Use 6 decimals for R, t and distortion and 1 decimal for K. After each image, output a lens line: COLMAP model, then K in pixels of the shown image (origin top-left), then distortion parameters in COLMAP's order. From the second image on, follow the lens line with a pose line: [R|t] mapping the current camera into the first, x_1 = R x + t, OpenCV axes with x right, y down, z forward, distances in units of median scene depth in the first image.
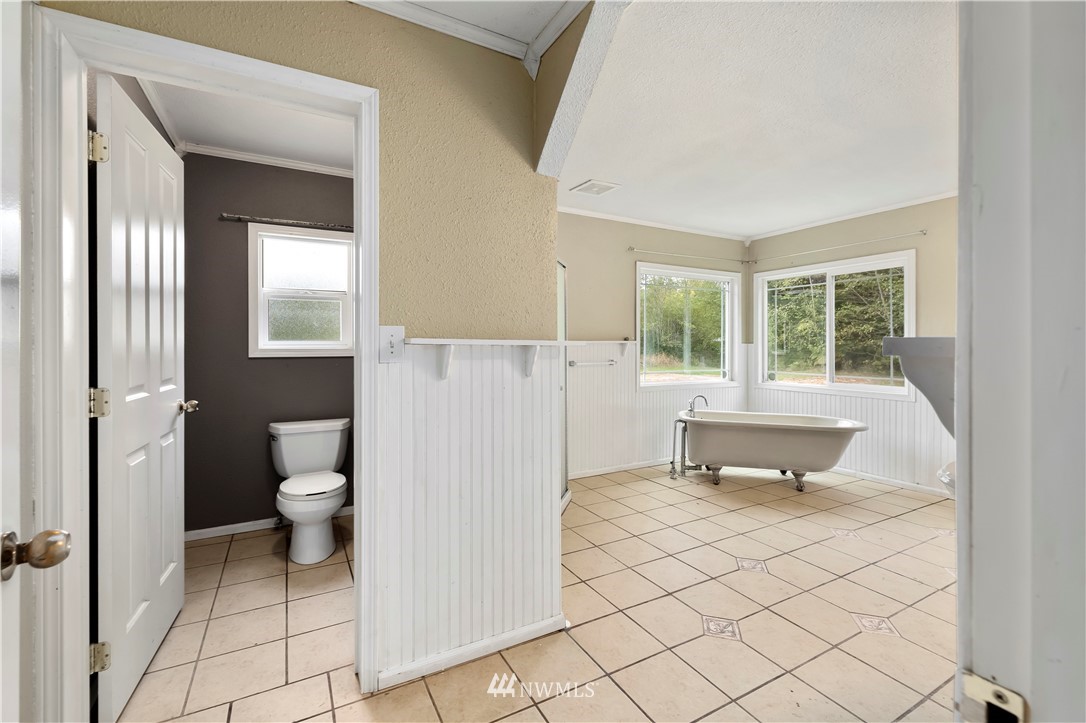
lens RADIAL K [[459.8, 0, 532.5], [0, 459.8, 351.6], [0, 0, 1]] dist [-0.002961, -0.000740]
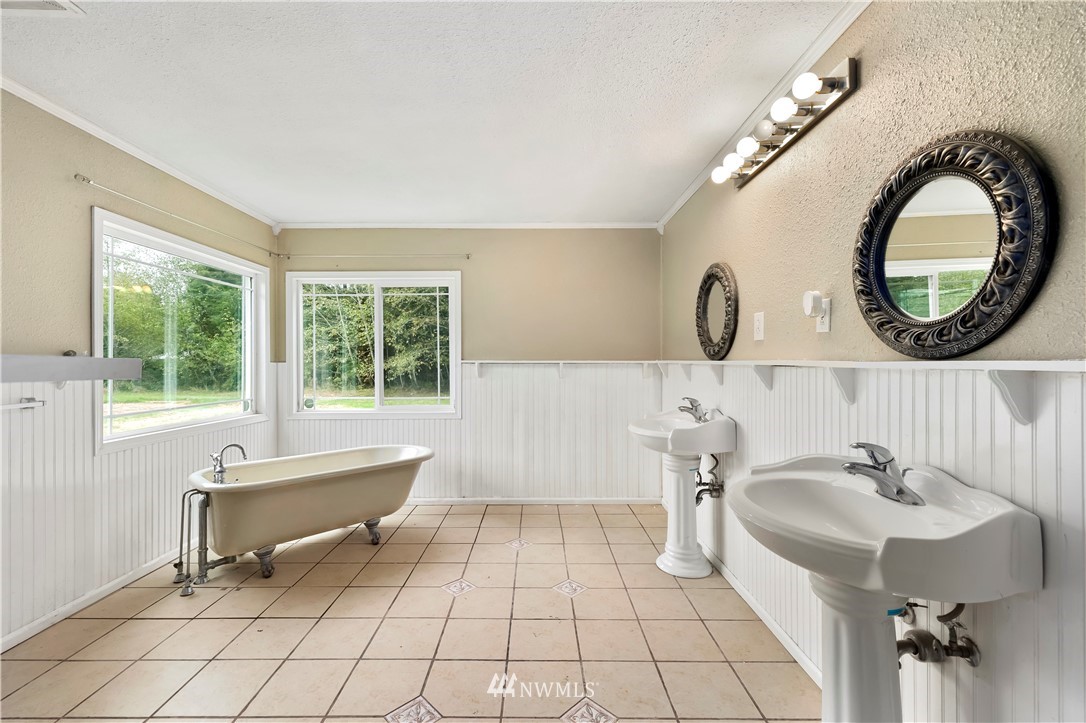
lens RADIAL K [[459.8, 0, 542.5], [0, 459.8, 362.1], [0, 0, 1]] dist [-0.002961, -0.000740]
pose [[0.468531, -0.001437, 0.883446, 0.003986], [0.016071, 0.999847, -0.006897, -0.007251], [-0.883301, 0.017429, 0.468482, 0.314163]]
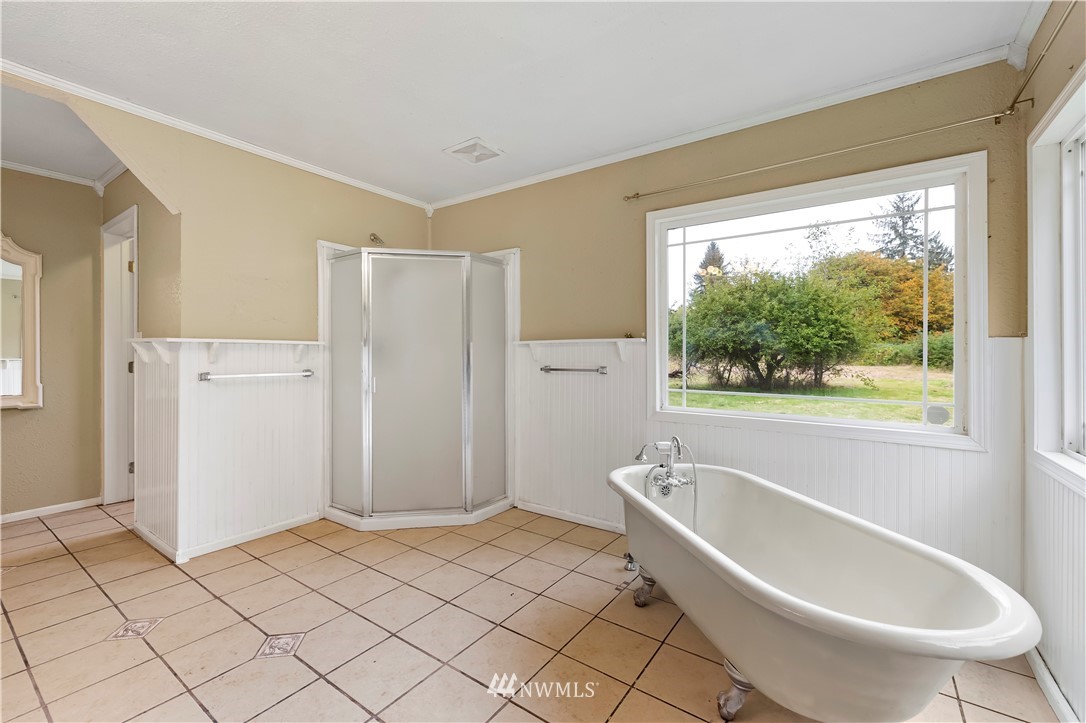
lens RADIAL K [[459.8, 0, 538.8], [0, 459.8, 355.6], [0, 0, 1]] dist [-0.002961, -0.000740]
pose [[0.445476, 0.004021, -0.895285, 0.756179], [-0.019610, 0.999794, -0.005268, 0.006559], [0.895079, 0.019904, 0.445463, 0.604933]]
